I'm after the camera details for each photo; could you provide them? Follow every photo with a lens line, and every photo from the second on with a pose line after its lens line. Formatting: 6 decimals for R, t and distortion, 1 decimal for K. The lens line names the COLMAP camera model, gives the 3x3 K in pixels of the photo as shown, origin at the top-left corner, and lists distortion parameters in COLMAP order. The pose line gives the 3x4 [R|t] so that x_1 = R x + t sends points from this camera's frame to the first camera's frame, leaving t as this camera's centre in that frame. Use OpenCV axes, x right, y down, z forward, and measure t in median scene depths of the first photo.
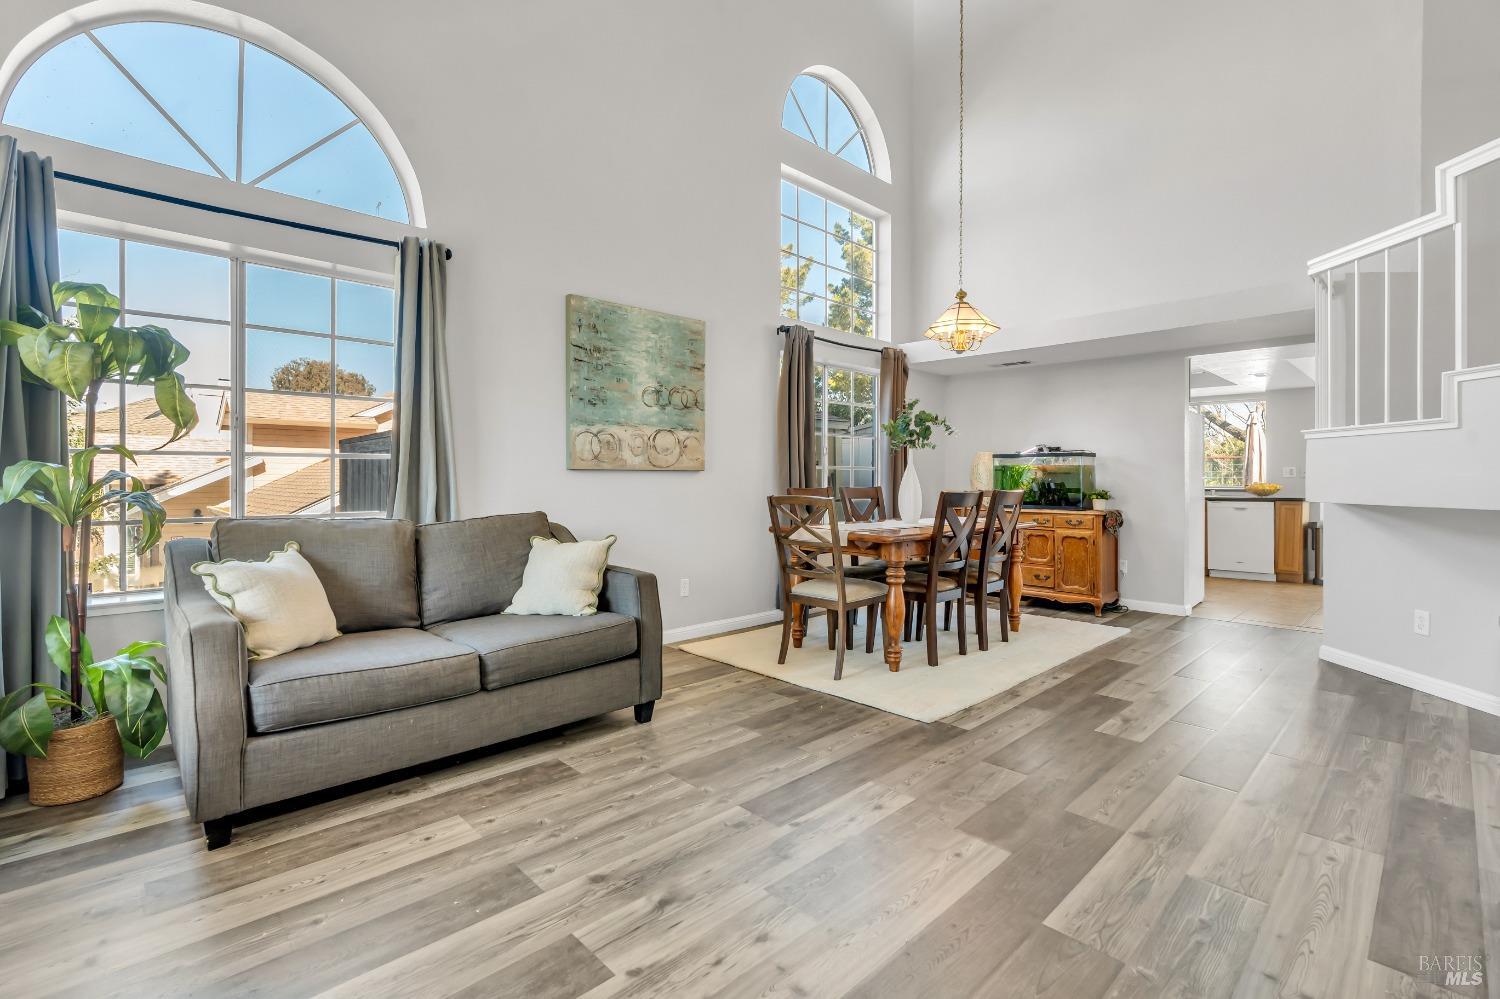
lens RADIAL K [[673.7, 0, 749.0], [0, 673.7, 475.8], [0, 0, 1]] dist [-0.006260, 0.002638]
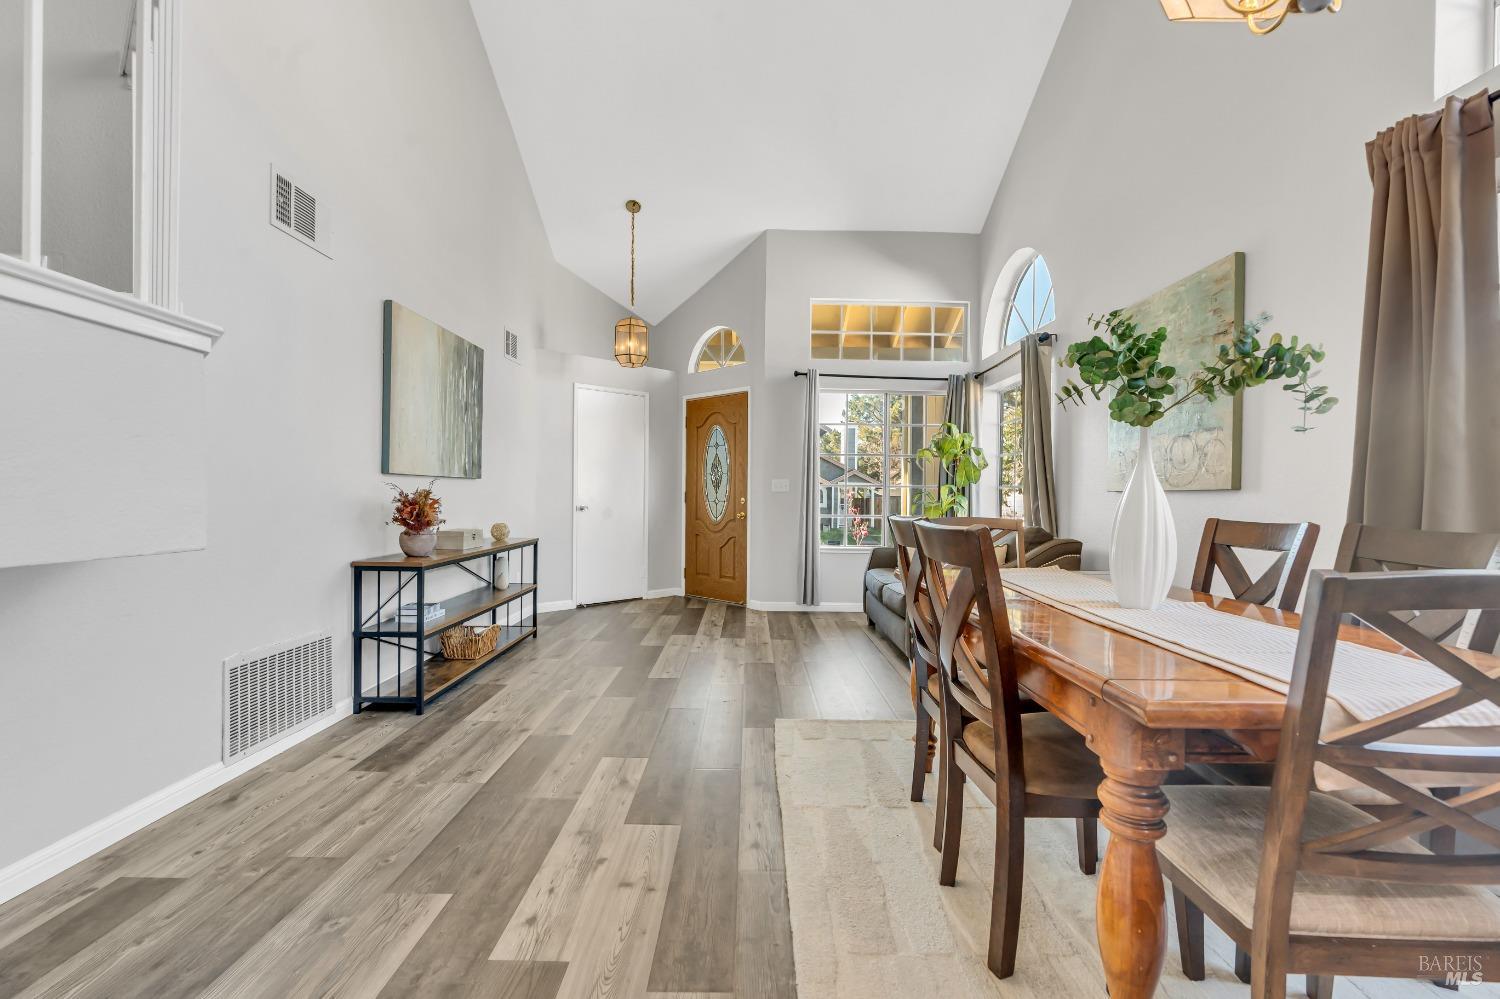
lens RADIAL K [[673.7, 0, 754.5], [0, 673.7, 498.8], [0, 0, 1]] dist [-0.006260, 0.002638]
pose [[-0.688658, -0.012797, -0.724973, 0.816671], [-0.016250, 0.999866, -0.002213, 0.011620], [0.724904, 0.010257, -0.688773, 1.303203]]
